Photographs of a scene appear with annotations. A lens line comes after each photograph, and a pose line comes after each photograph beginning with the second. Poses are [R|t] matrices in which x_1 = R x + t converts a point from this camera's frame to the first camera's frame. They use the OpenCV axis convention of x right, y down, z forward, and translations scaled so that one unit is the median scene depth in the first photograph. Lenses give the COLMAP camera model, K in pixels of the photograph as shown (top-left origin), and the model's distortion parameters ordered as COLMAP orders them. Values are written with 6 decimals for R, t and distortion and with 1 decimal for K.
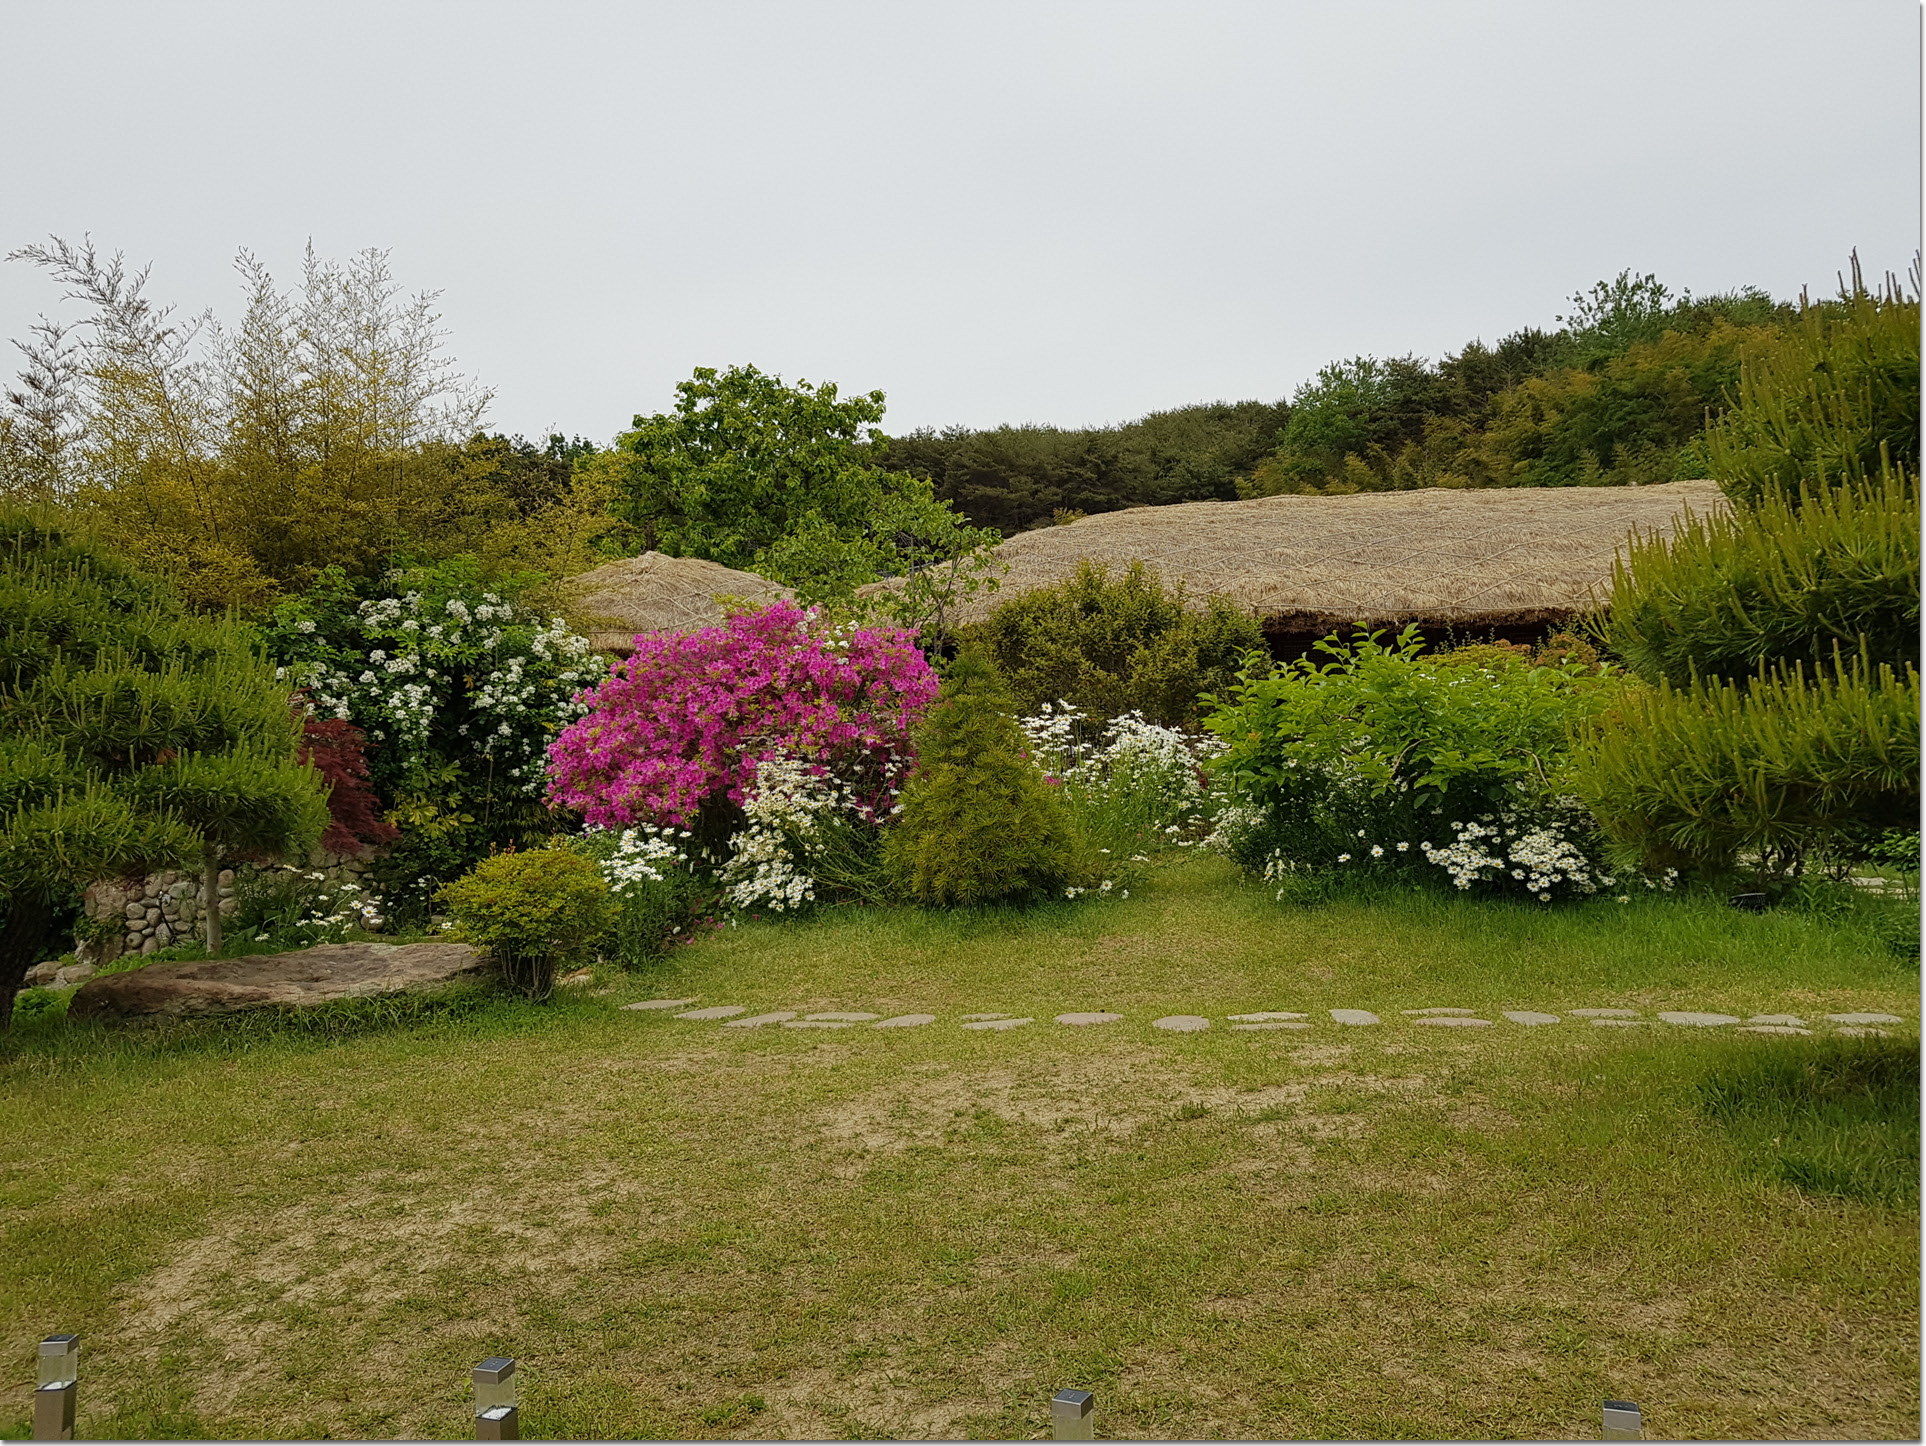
lens RADIAL K [[1472.1, 0, 962.3], [0, 1472.1, 708.2], [0, 0, 1]] dist [0.040258, -0.081890]
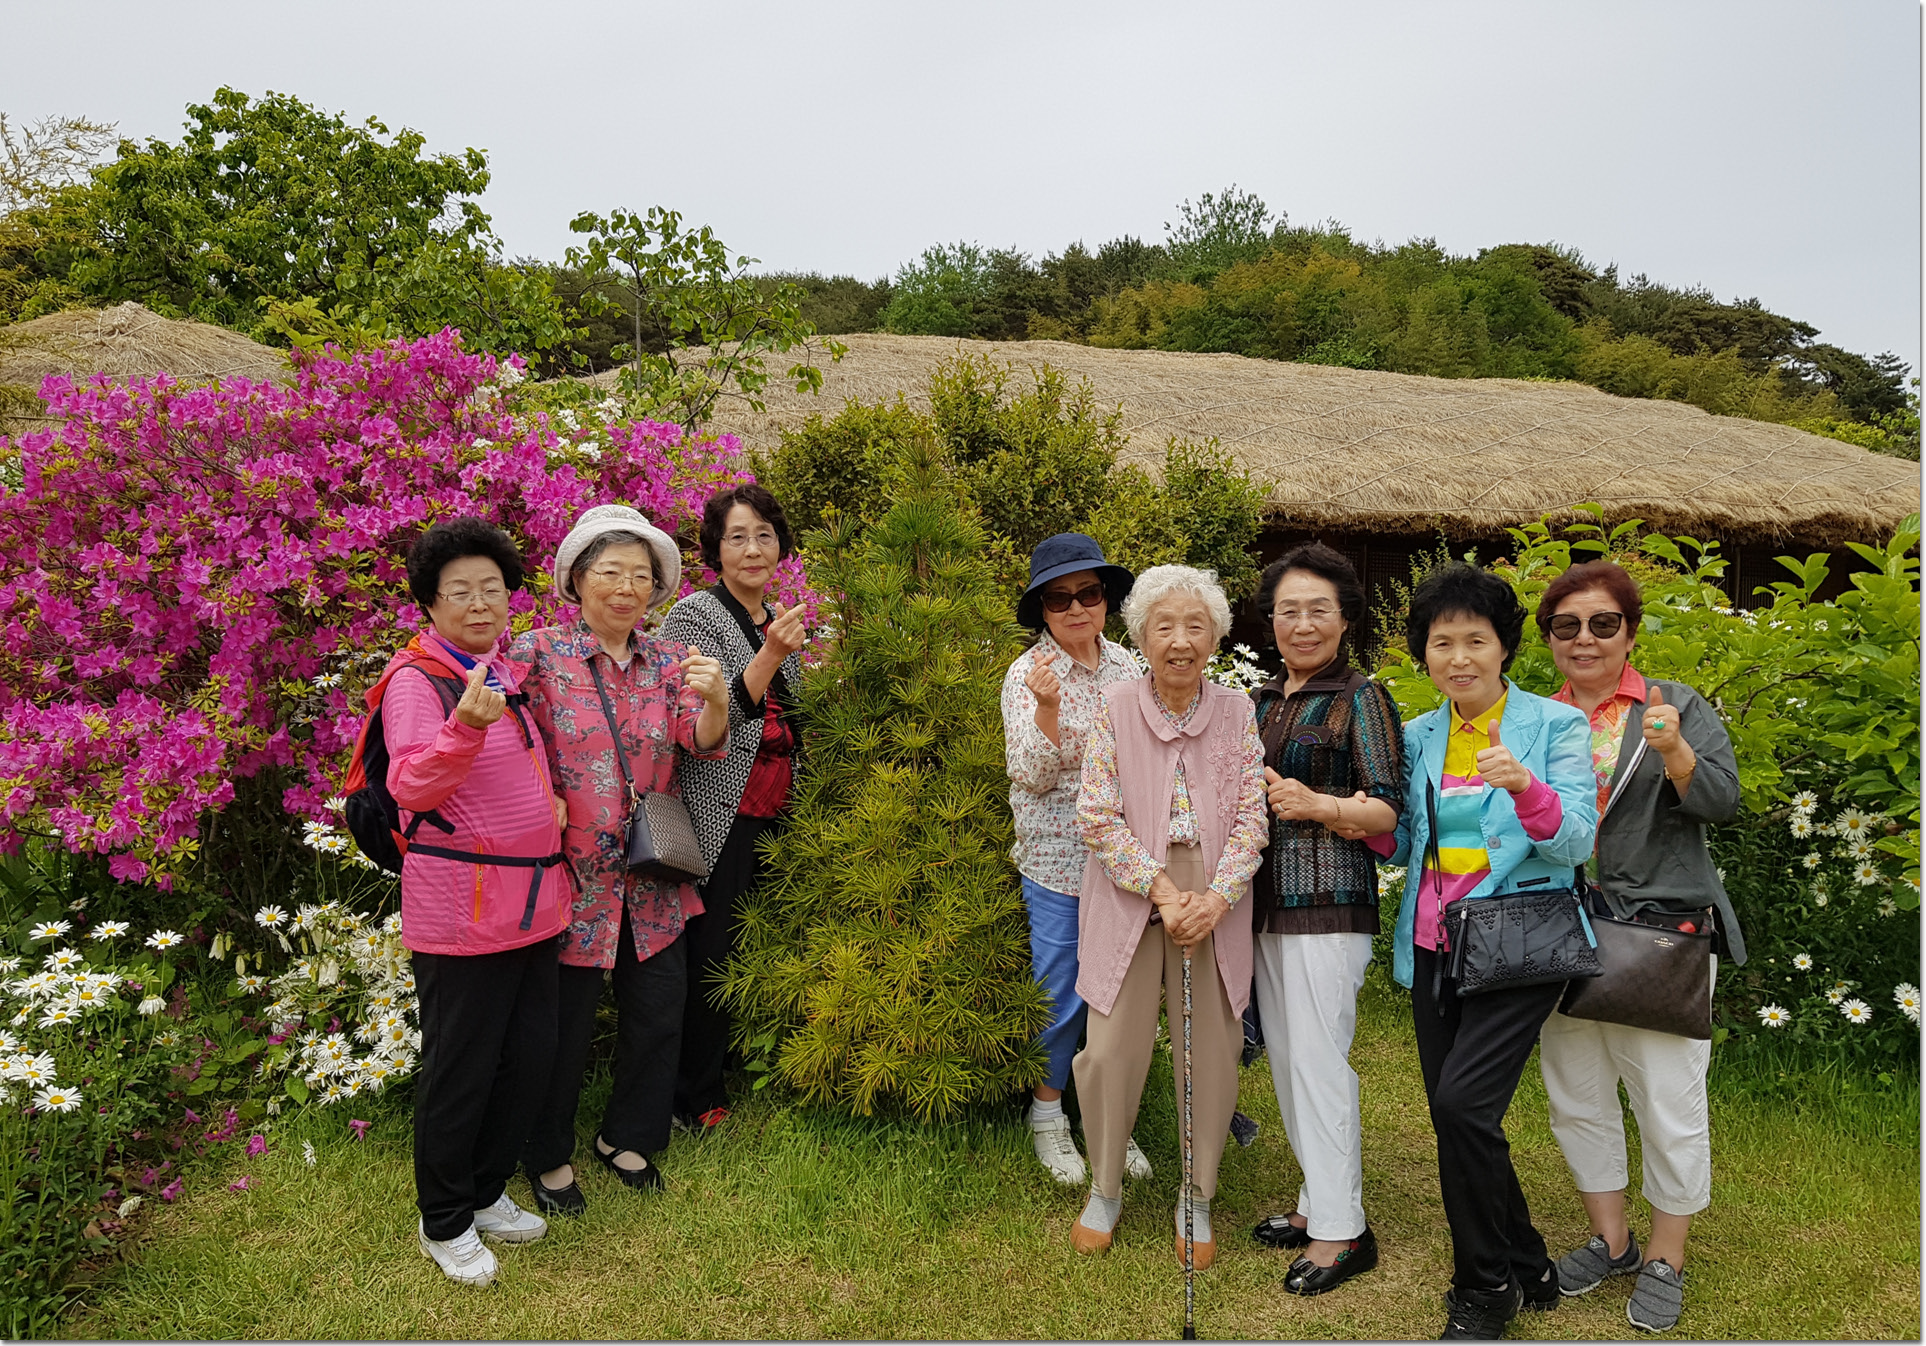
lens RADIAL K [[1468.4, 0, 938.5], [0, 1468.4, 711.6], [0, 0, 1]] dist [0.094207, -0.164661]
pose [[0.957919, 0.048880, 0.282847, -0.033346], [-0.072176, 0.994751, 0.072531, -0.001966], [-0.277817, -0.089894, 0.956419, 0.180939]]
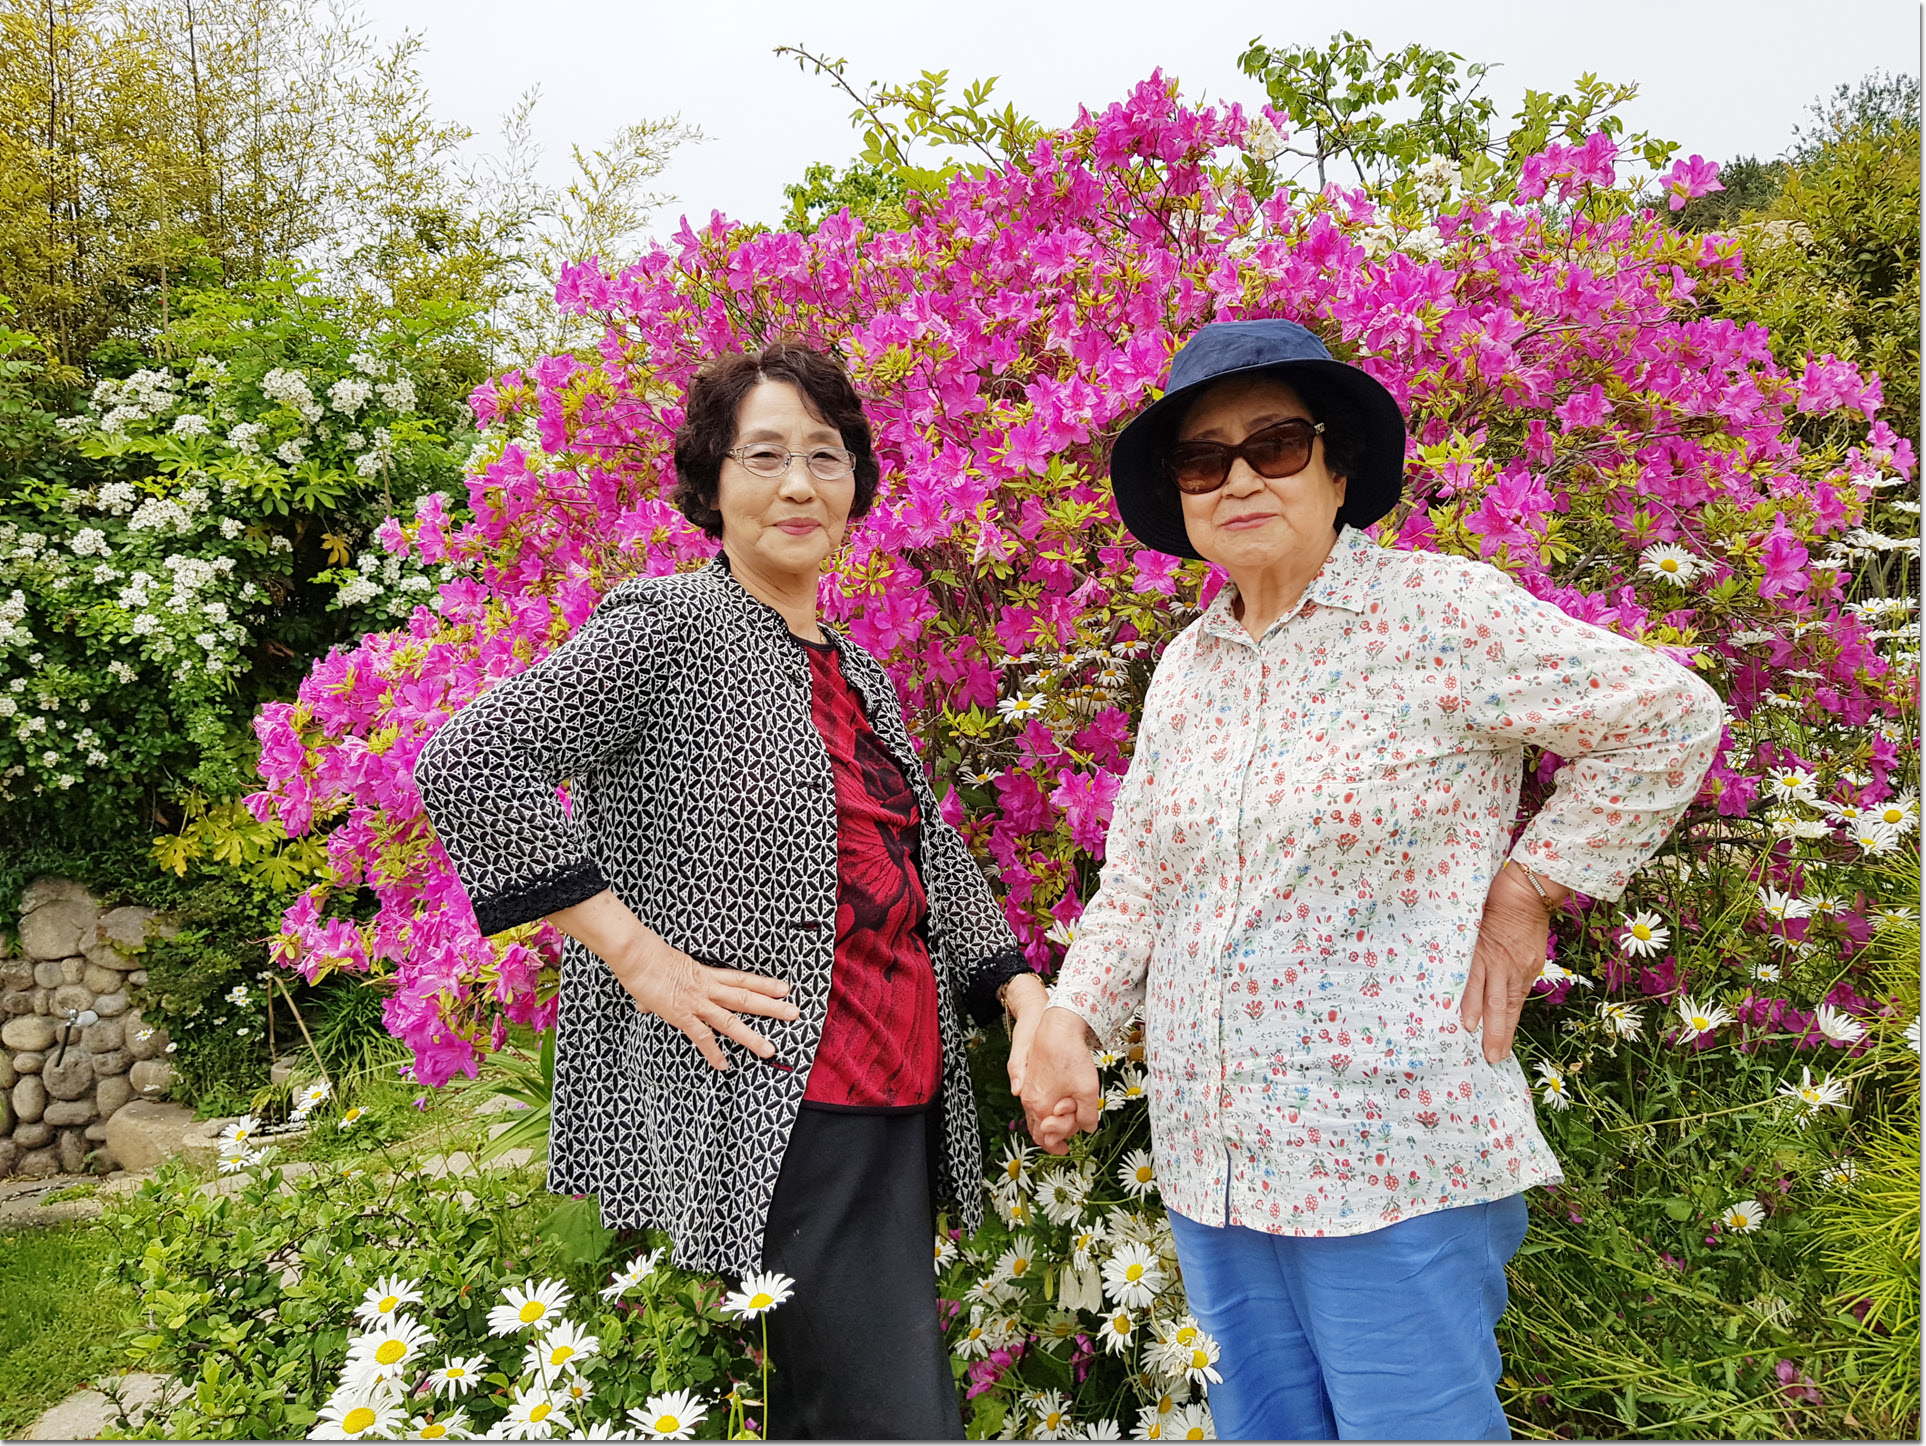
lens RADIAL K [[1472.1, 0, 962.3], [0, 1472.1, 708.2], [0, 0, 1]] dist [0.040258, -0.081890]
pose [[0.995679, -0.027657, -0.088653, -0.043850], [0.033327, 0.997448, 0.063139, 0.003932], [0.086681, -0.065821, 0.994059, 0.246864]]
